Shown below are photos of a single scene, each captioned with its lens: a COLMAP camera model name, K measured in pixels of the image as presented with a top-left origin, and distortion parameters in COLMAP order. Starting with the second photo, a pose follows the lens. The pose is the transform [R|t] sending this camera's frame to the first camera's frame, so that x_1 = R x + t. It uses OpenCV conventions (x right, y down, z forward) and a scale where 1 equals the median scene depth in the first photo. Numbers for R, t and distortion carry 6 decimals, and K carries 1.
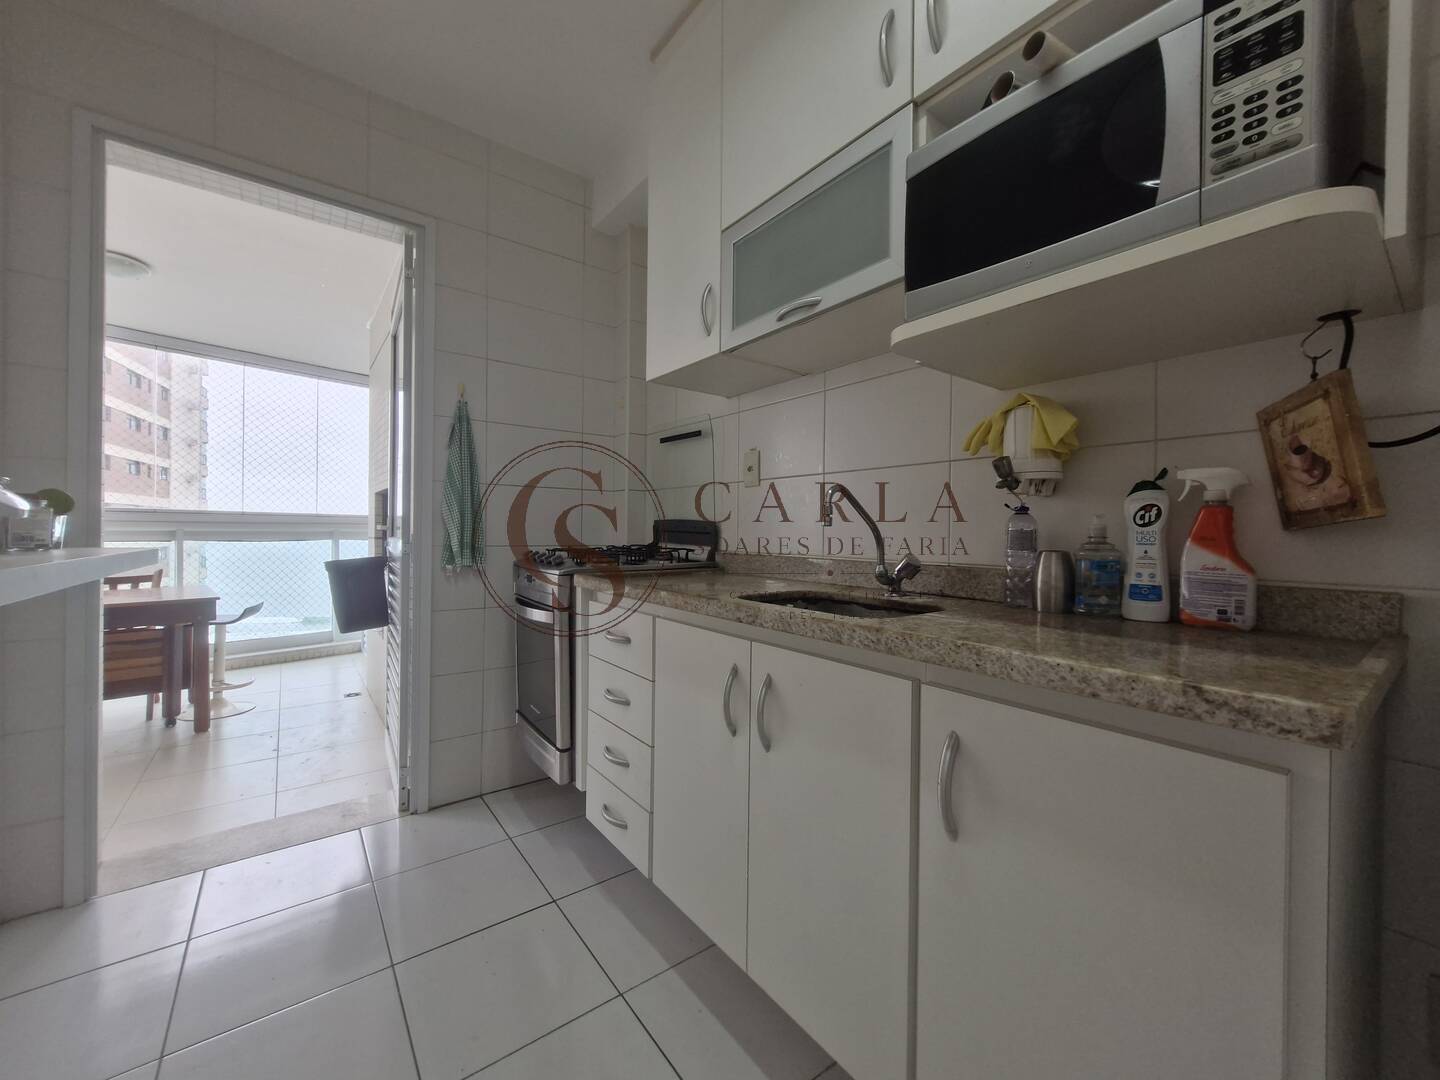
lens RADIAL K [[567.9, 0, 718.2], [0, 567.9, 535.5], [0, 0, 1]] dist [0.000783, -0.000097]
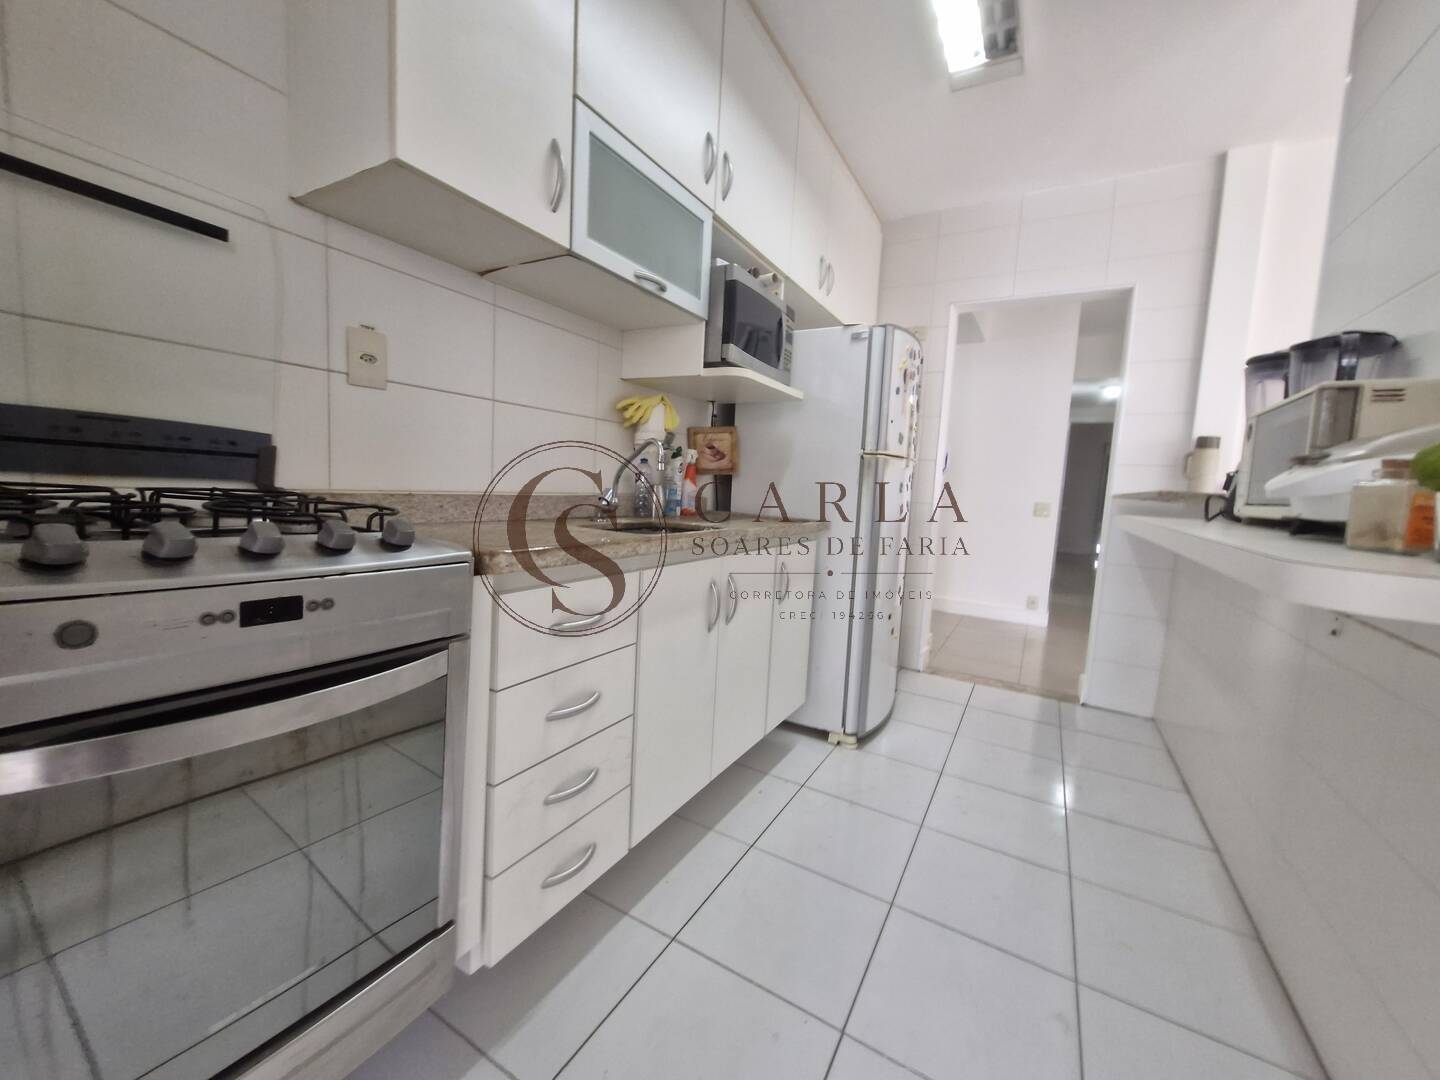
lens RADIAL K [[567.9, 0, 718.2], [0, 567.9, 535.5], [0, 0, 1]] dist [0.000783, -0.000097]
pose [[-0.383685, -0.118426, 0.915839, -0.727583], [-0.050547, 0.992949, 0.107221, -0.009656], [-0.922080, -0.005153, -0.386966, 0.926153]]
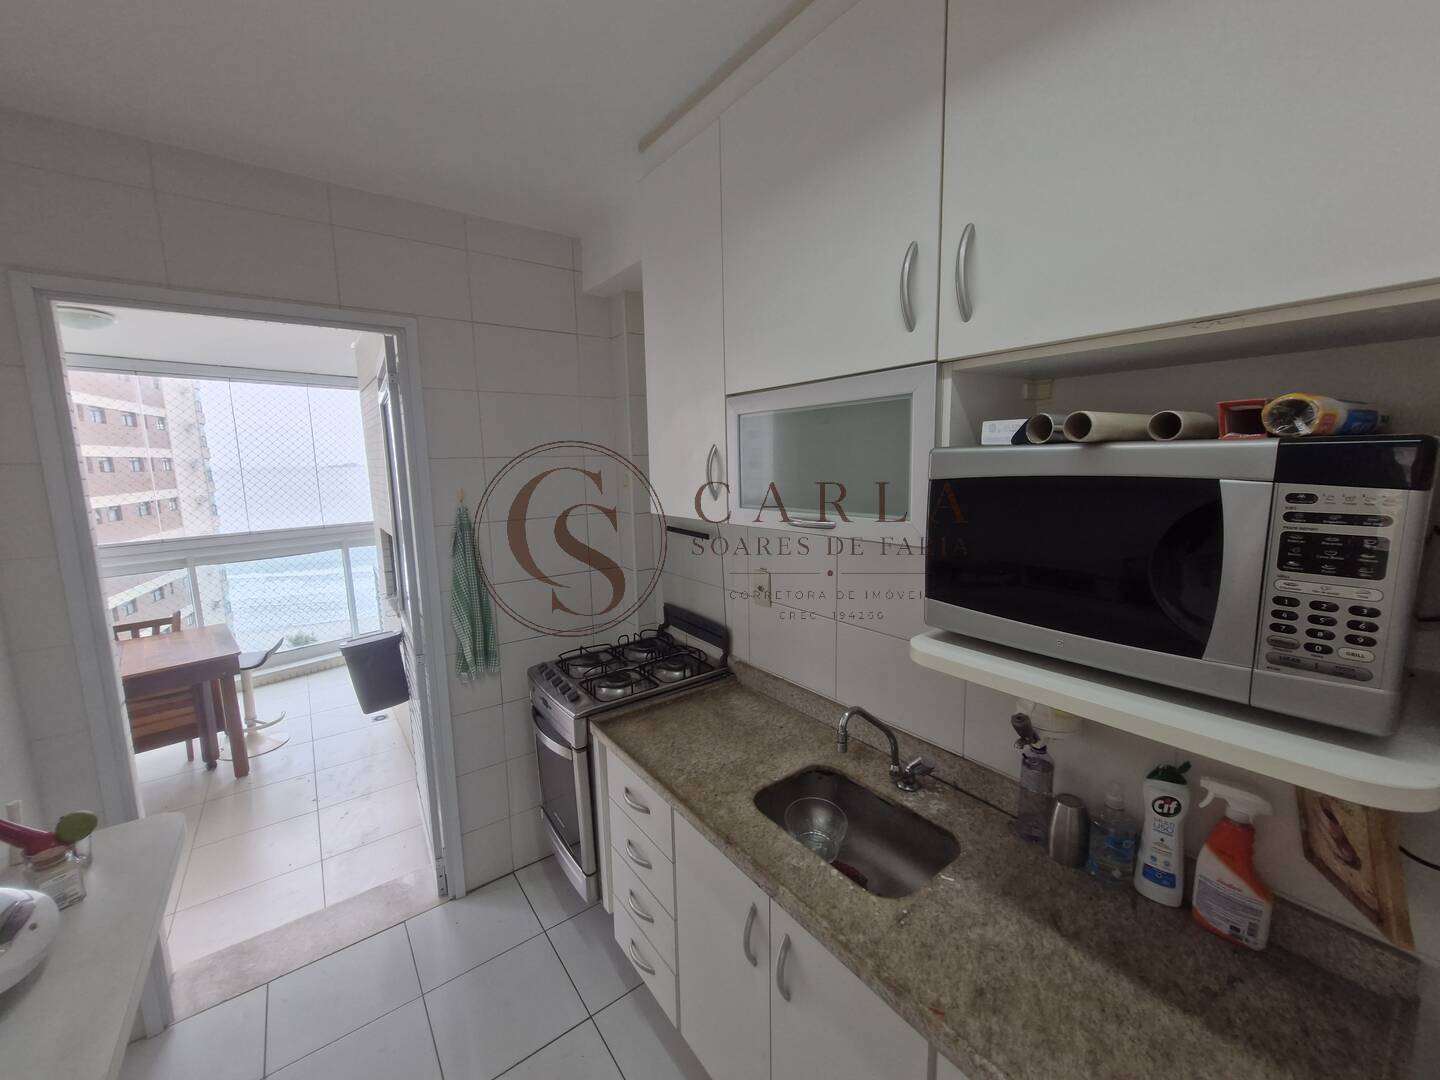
lens RADIAL K [[567.9, 0, 721.2], [0, 567.9, 535.5], [0, 0, 1]] dist [0.001589, 0.000250]
pose [[0.999478, -0.030547, -0.010475, 0.001150], [0.031679, 0.990409, 0.134484, -0.357285], [0.006267, -0.134745, 0.990860, 0.039913]]
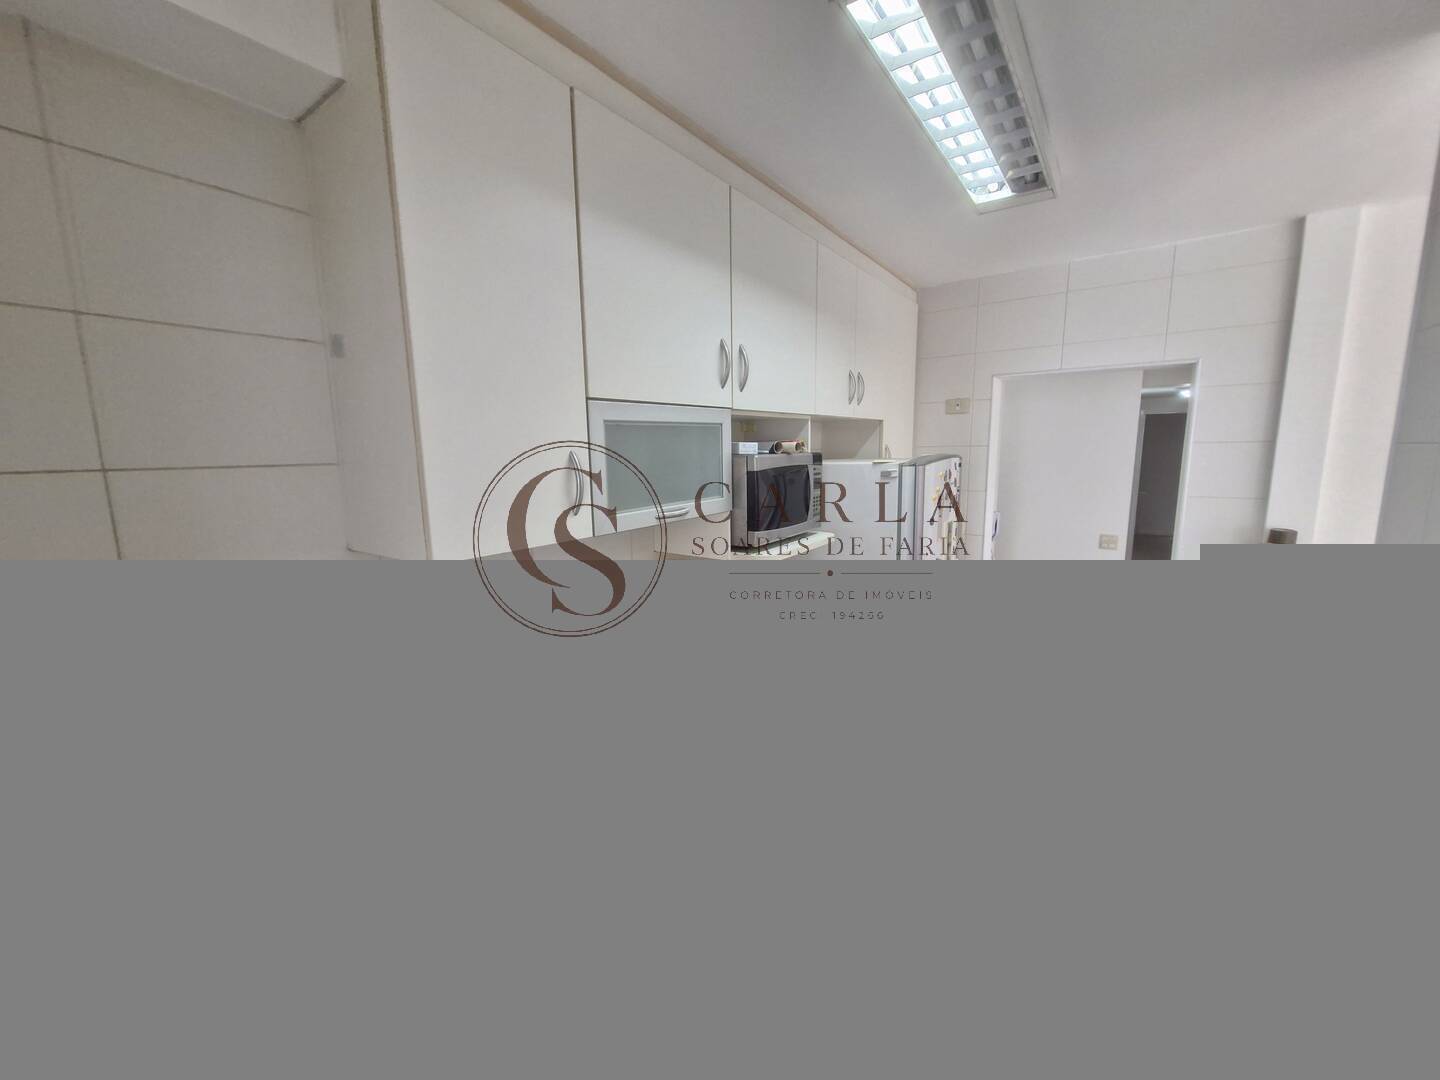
lens RADIAL K [[569.5, 0, 716.9], [0, 569.5, 537.5], [0, 0, 1]] dist [0.001507, 0.000383]
pose [[-0.293826, -0.156460, 0.942967, -0.733514], [0.015634, 0.985594, 0.168404, -0.386162], [-0.955731, 0.064224, -0.287147, 0.886298]]
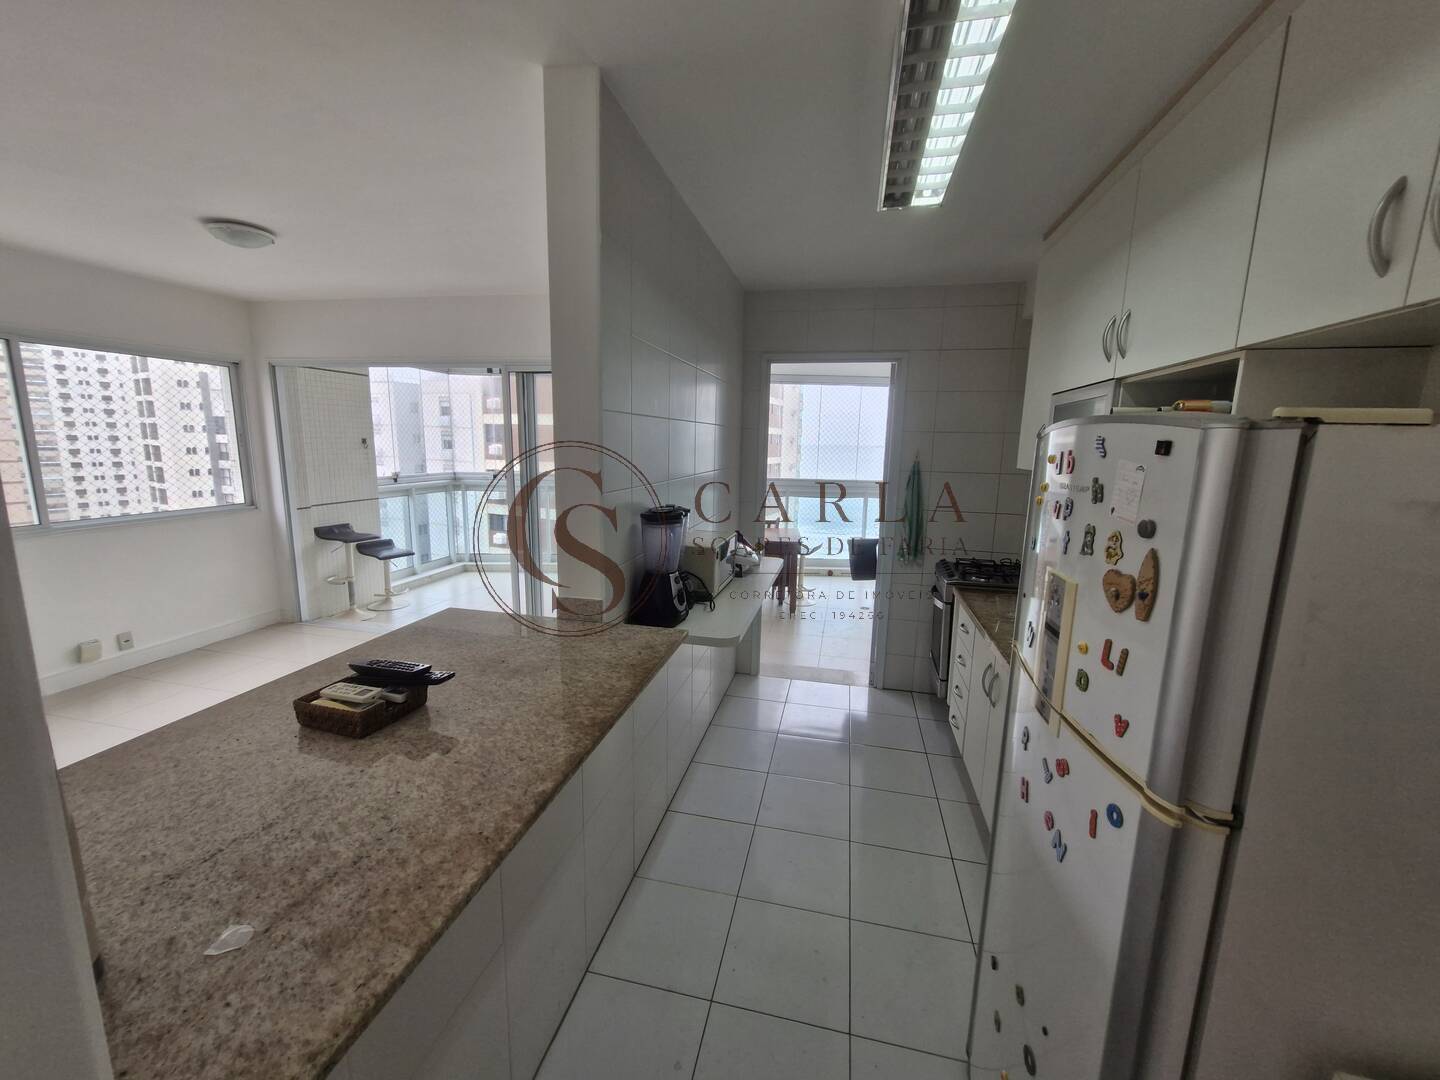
lens RADIAL K [[567.9, 0, 721.2], [0, 567.9, 535.5], [0, 0, 1]] dist [0.001589, 0.000250]
pose [[0.644024, 0.127367, -0.754328, 0.535870], [-0.017256, 0.988211, 0.152124, -0.310844], [0.764811, -0.084955, 0.638629, -0.593886]]
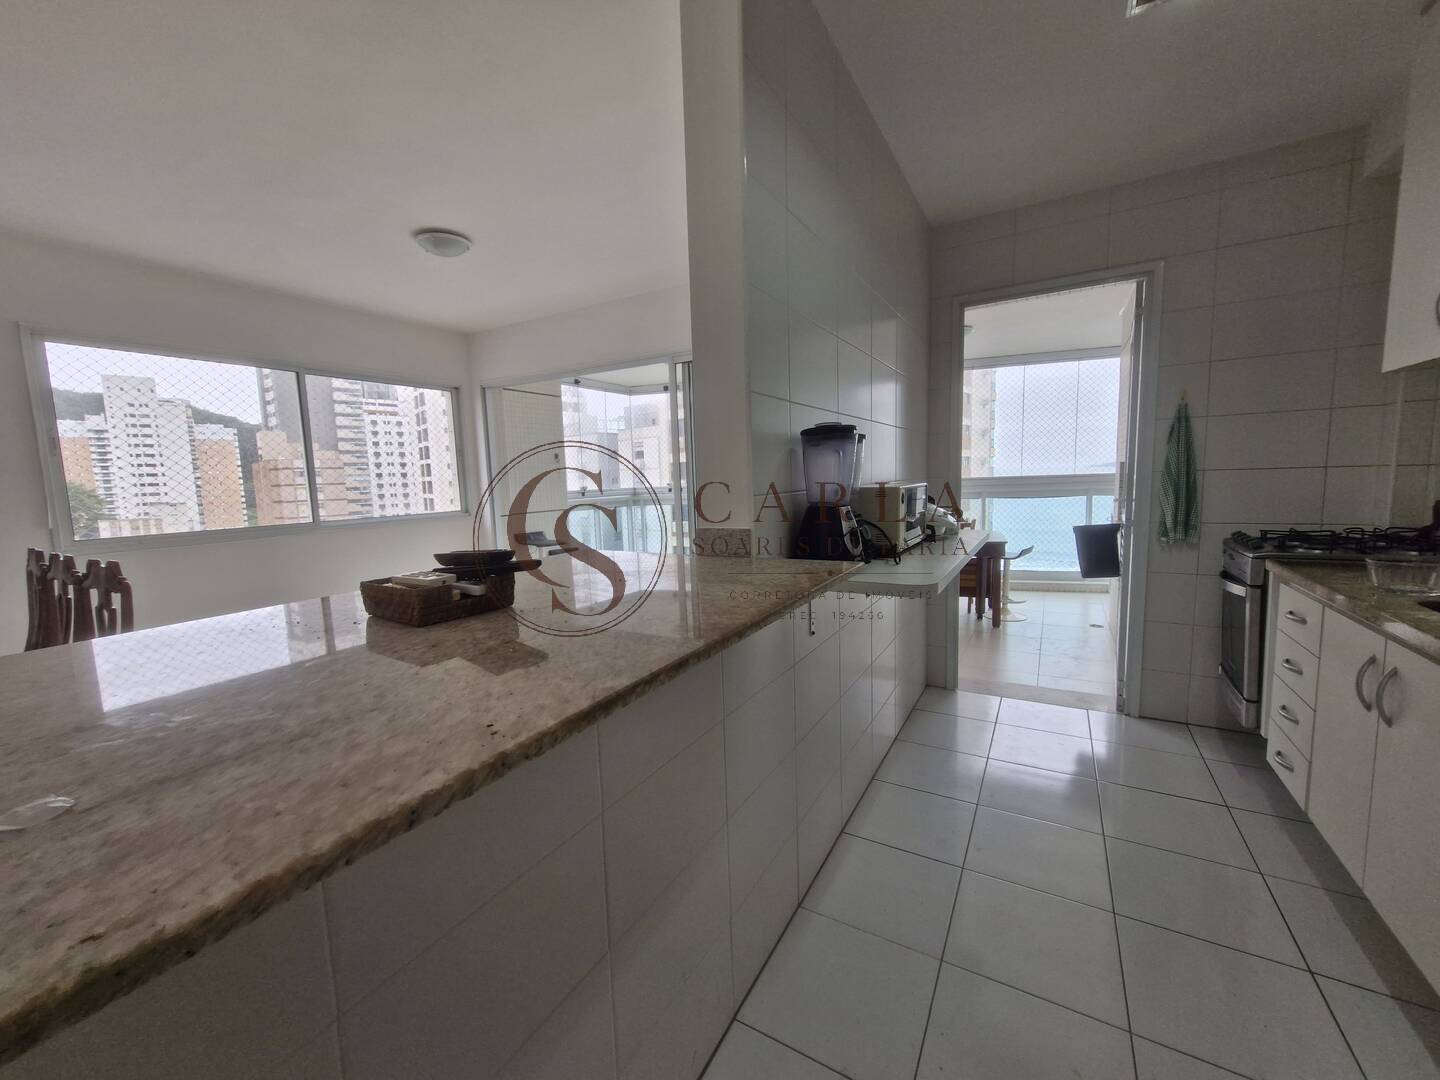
lens RADIAL K [[569.5, 0, 716.9], [0, 569.5, 537.5], [0, 0, 1]] dist [0.001507, 0.000383]
pose [[0.378801, 0.075621, -0.922384, 0.375933], [0.029744, 0.995146, 0.093802, -0.113133], [0.925000, -0.062968, 0.374713, -0.468436]]
